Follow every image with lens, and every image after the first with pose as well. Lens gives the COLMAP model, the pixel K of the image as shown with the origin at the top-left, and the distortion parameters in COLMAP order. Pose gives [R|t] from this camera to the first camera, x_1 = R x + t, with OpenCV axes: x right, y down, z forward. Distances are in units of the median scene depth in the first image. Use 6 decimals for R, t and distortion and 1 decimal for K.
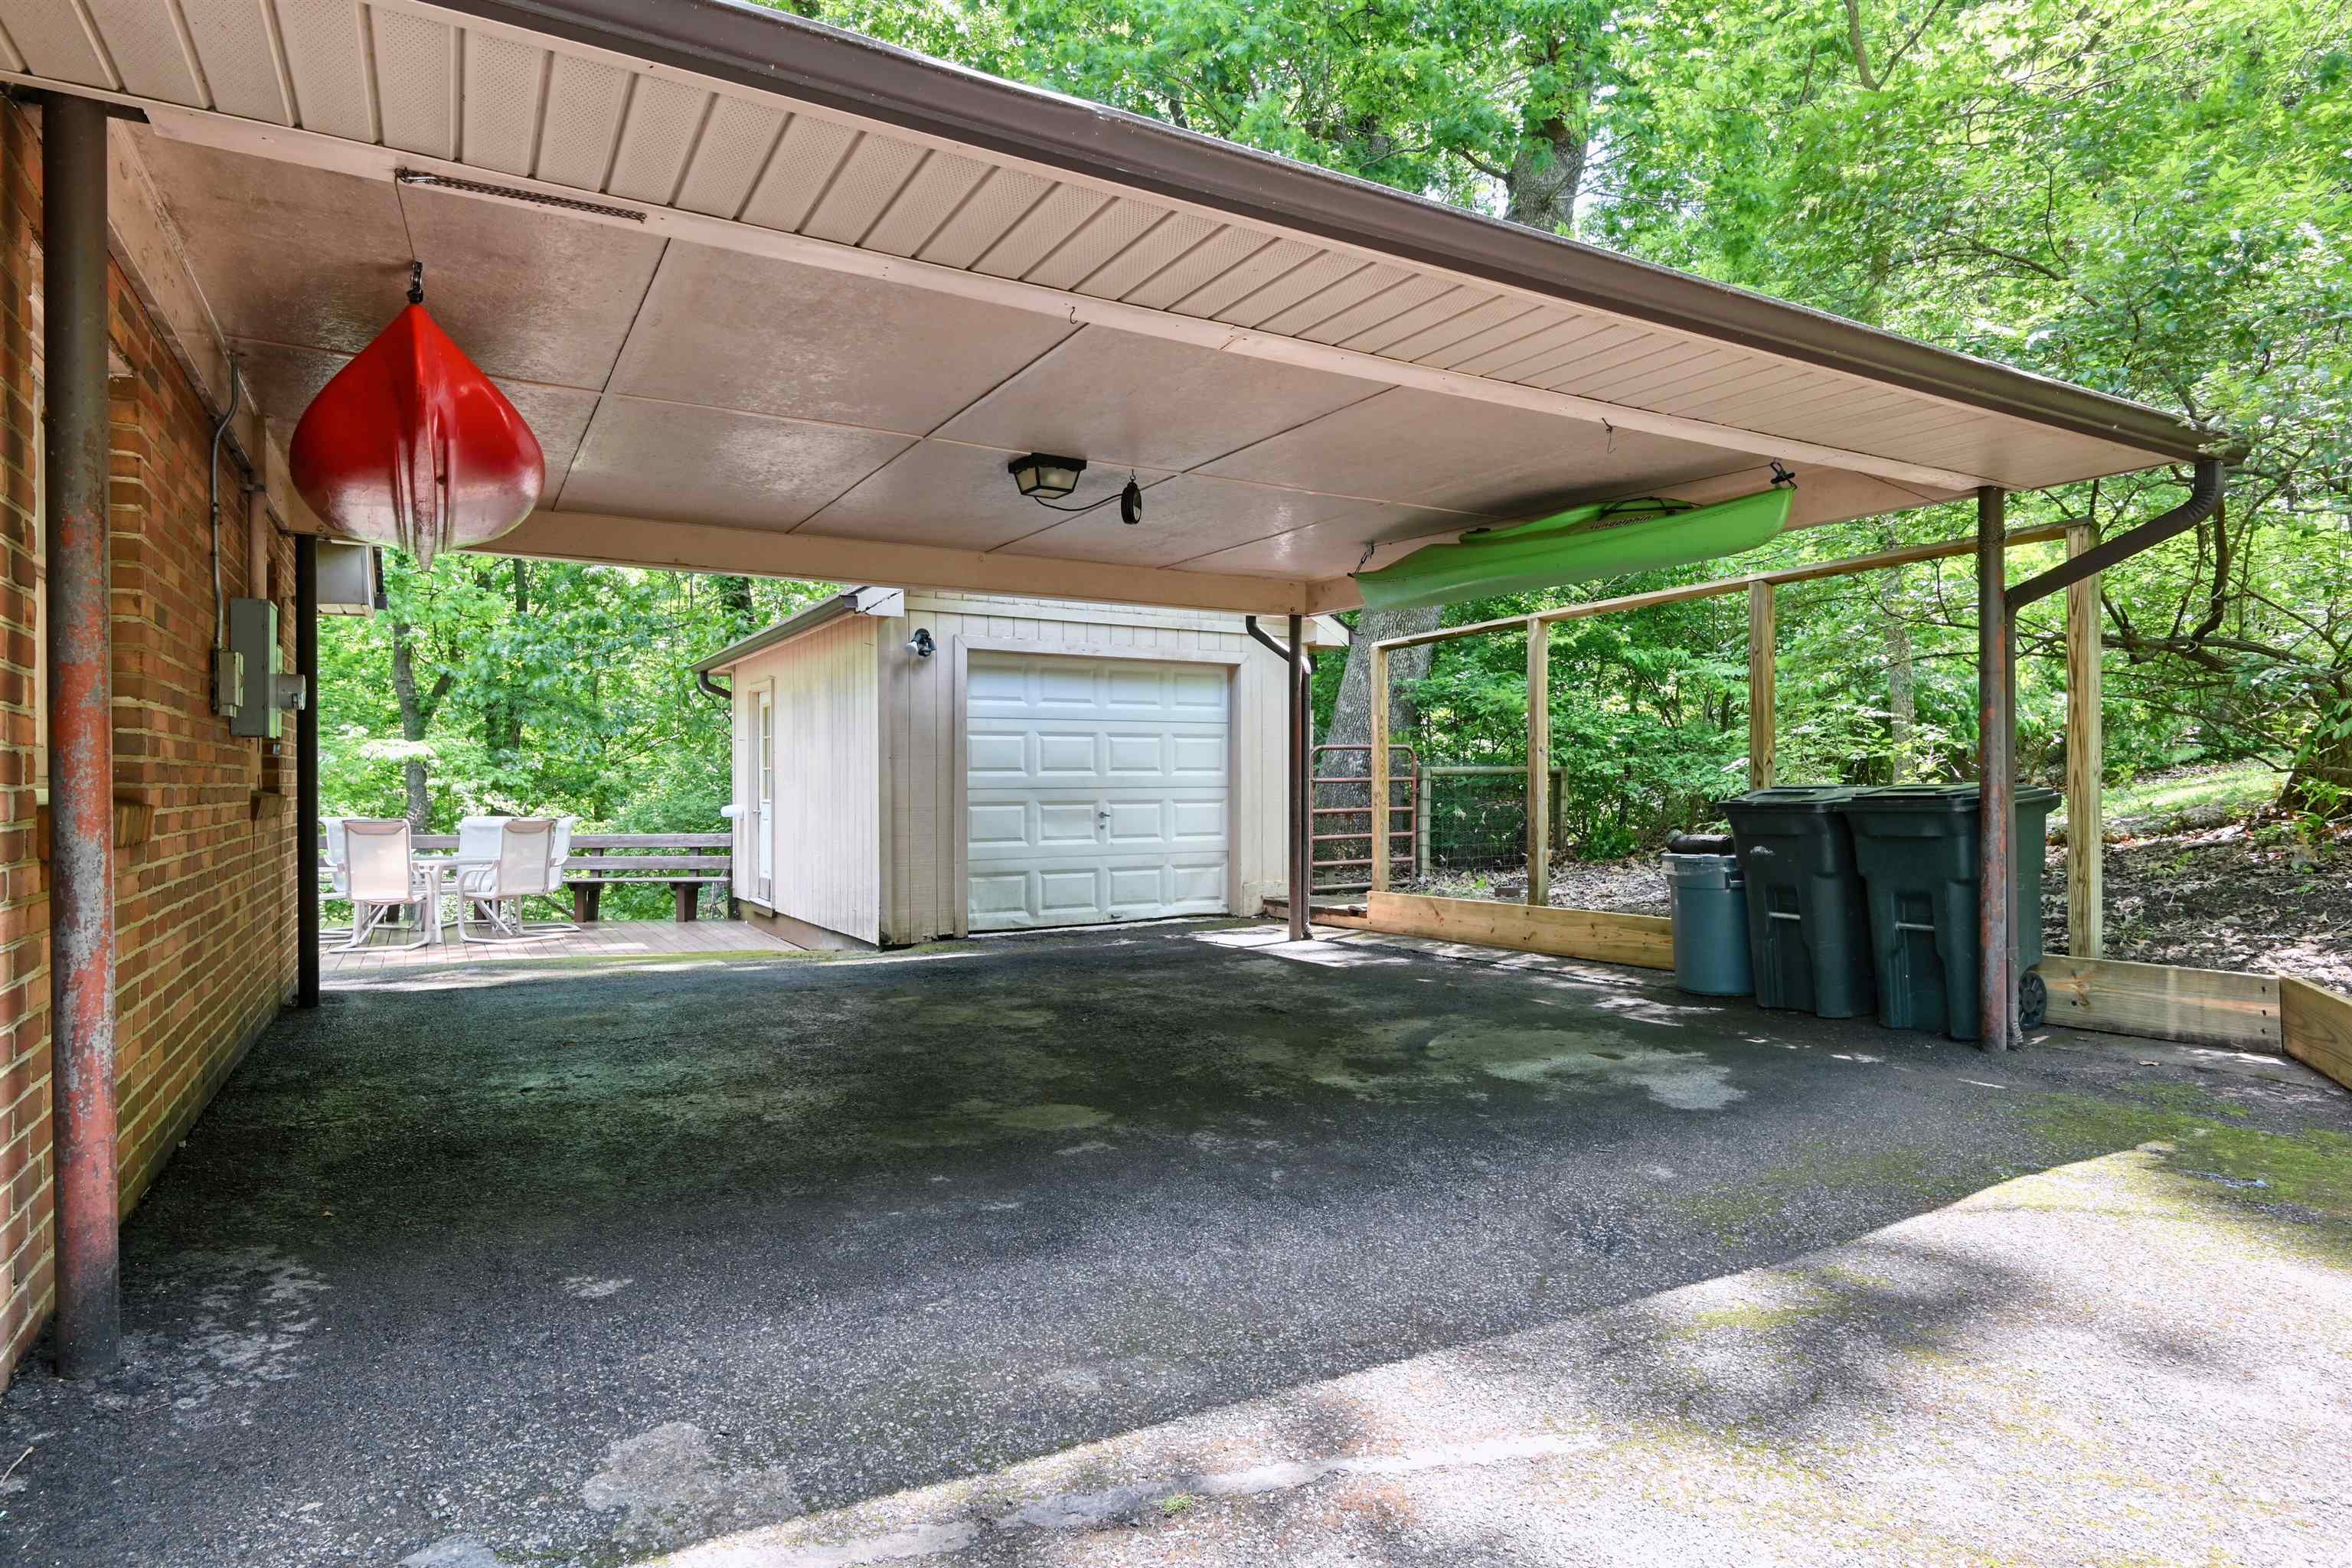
lens RADIAL K [[1309.1, 0, 1176.0], [0, 1309.1, 784.0], [0, 0, 1]] dist [-0.000963, -0.000380]
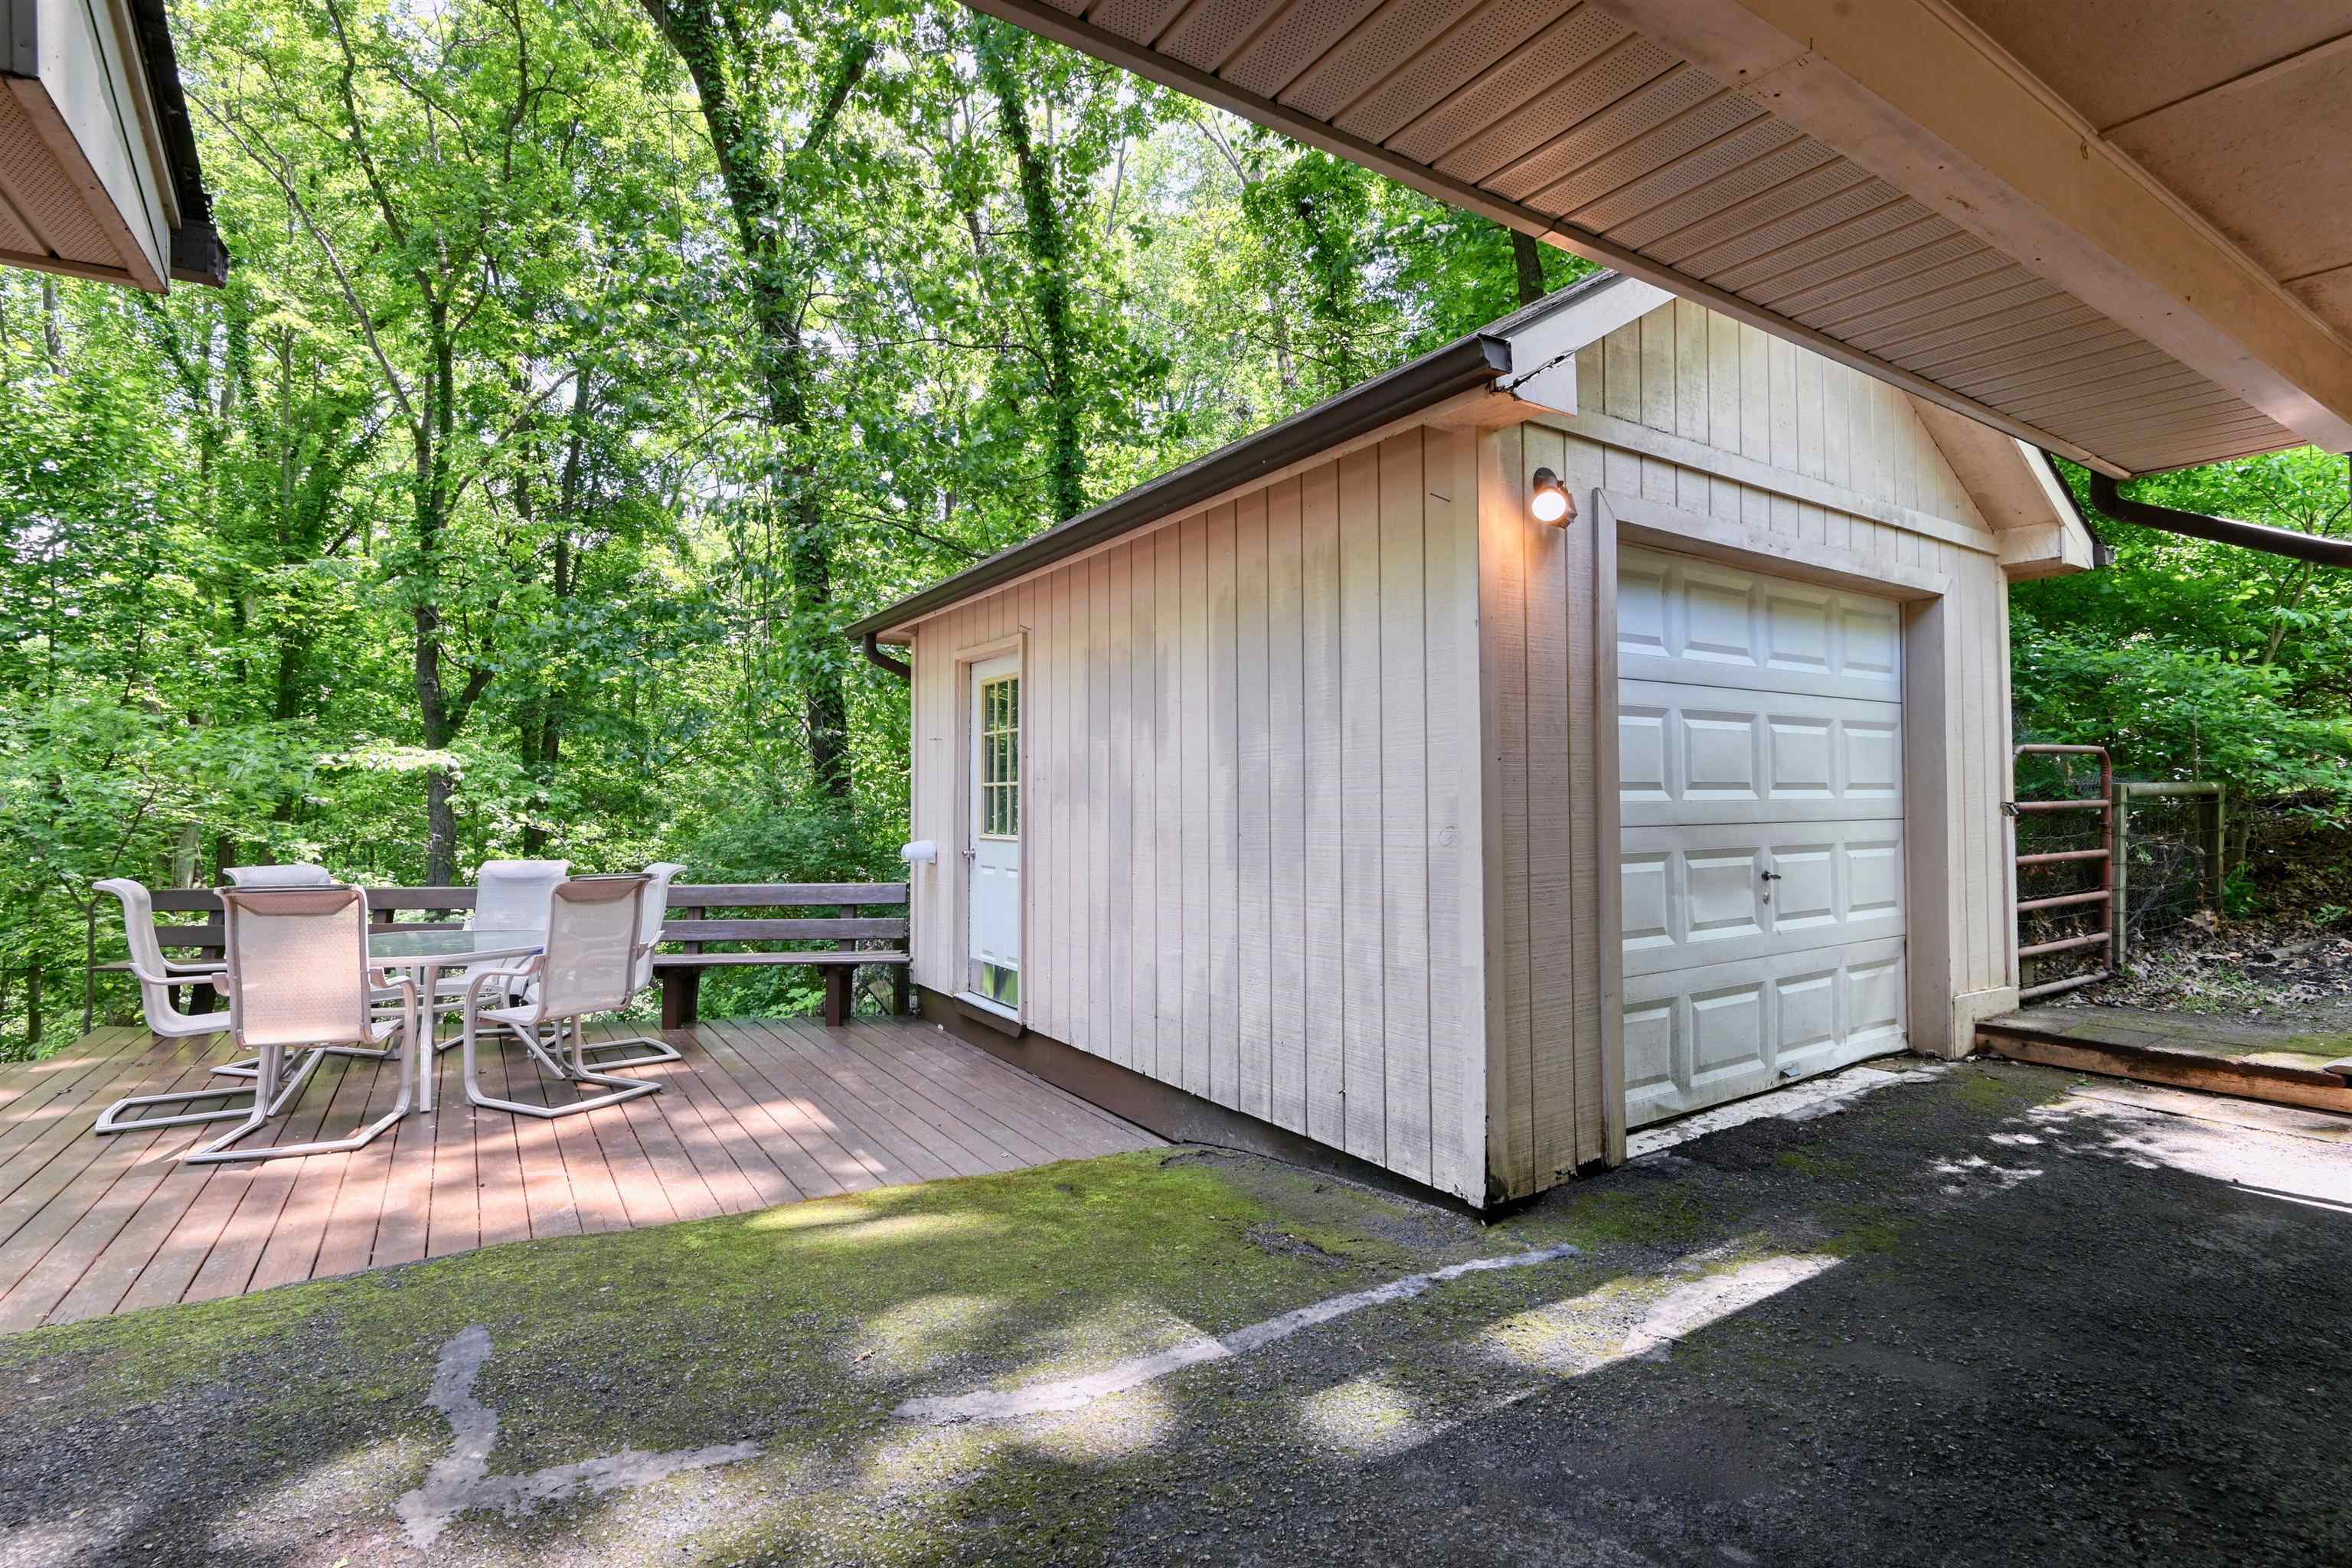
lens RADIAL K [[1099.9, 0, 1171.2], [0, 1099.9, 759.1], [0, 0, 1]] dist [-0.002358, -0.000508]
pose [[0.998783, 0.002918, 0.049233, -0.264986], [-0.001168, 0.999367, -0.035542, -0.005481], [-0.049305, 0.035441, 0.998155, 0.500215]]
